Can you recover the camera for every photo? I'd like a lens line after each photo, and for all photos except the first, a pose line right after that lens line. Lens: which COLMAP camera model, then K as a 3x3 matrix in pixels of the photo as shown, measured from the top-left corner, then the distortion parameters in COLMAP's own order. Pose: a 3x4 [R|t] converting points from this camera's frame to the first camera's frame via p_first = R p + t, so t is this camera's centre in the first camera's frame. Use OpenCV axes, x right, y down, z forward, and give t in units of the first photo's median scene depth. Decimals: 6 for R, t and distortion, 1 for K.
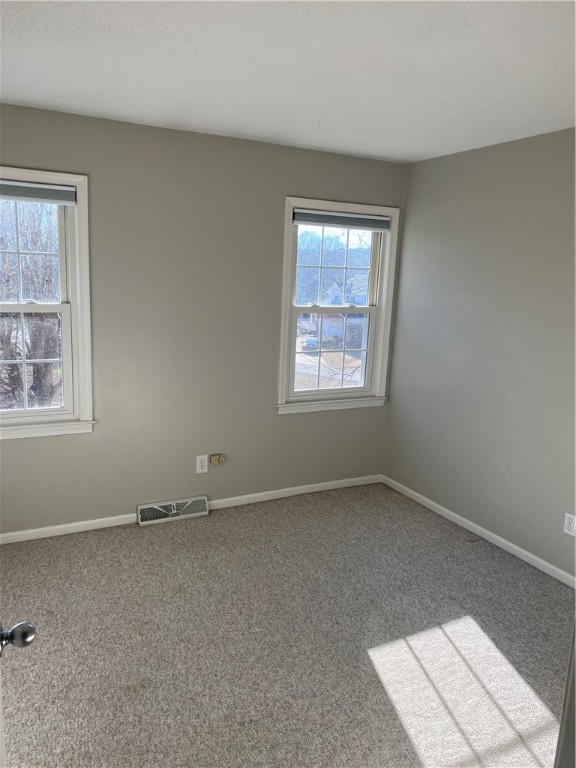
lens RADIAL K [[591.3, 0, 288.0], [0, 591.3, 384.0], [0, 0, 1]] dist [0.001313, -0.002227]
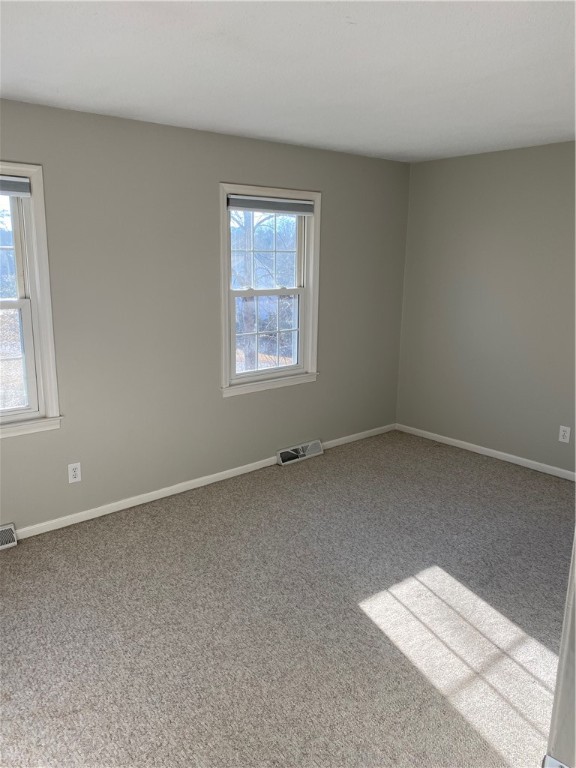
lens RADIAL K [[632.2, 0, 288.7], [0, 632.2, 409.5], [0, 0, 1]] dist [-0.010588, -0.000768]
pose [[0.966863, -0.094185, 0.237287, -0.184189], [0.081200, 0.994645, 0.063937, 0.012142], [-0.242038, -0.042551, 0.969333, -0.102164]]
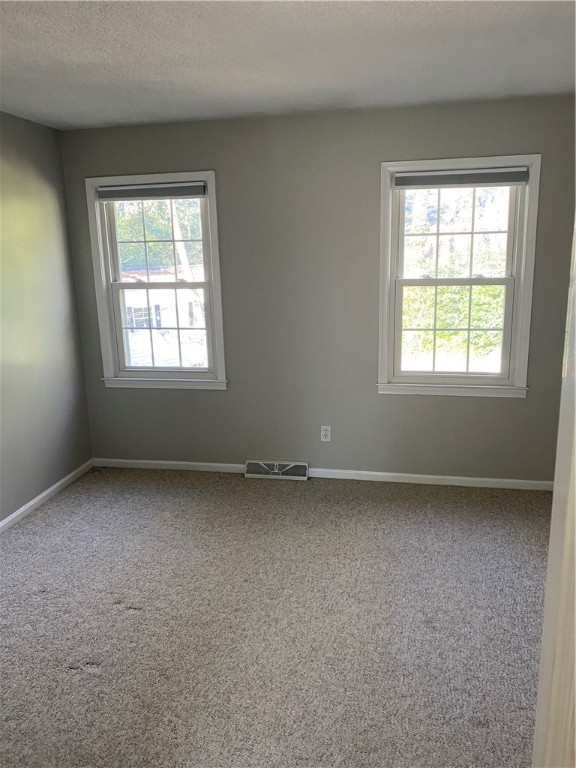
lens RADIAL K [[547.0, 0, 289.1], [0, 547.0, 355.0], [0, 0, 1]] dist [-0.001636, -0.000935]
pose [[0.770350, 0.072733, -0.633459, 0.447340], [-0.068385, 0.997167, 0.031331, -0.029234], [0.633943, 0.019183, 0.773141, 0.239540]]
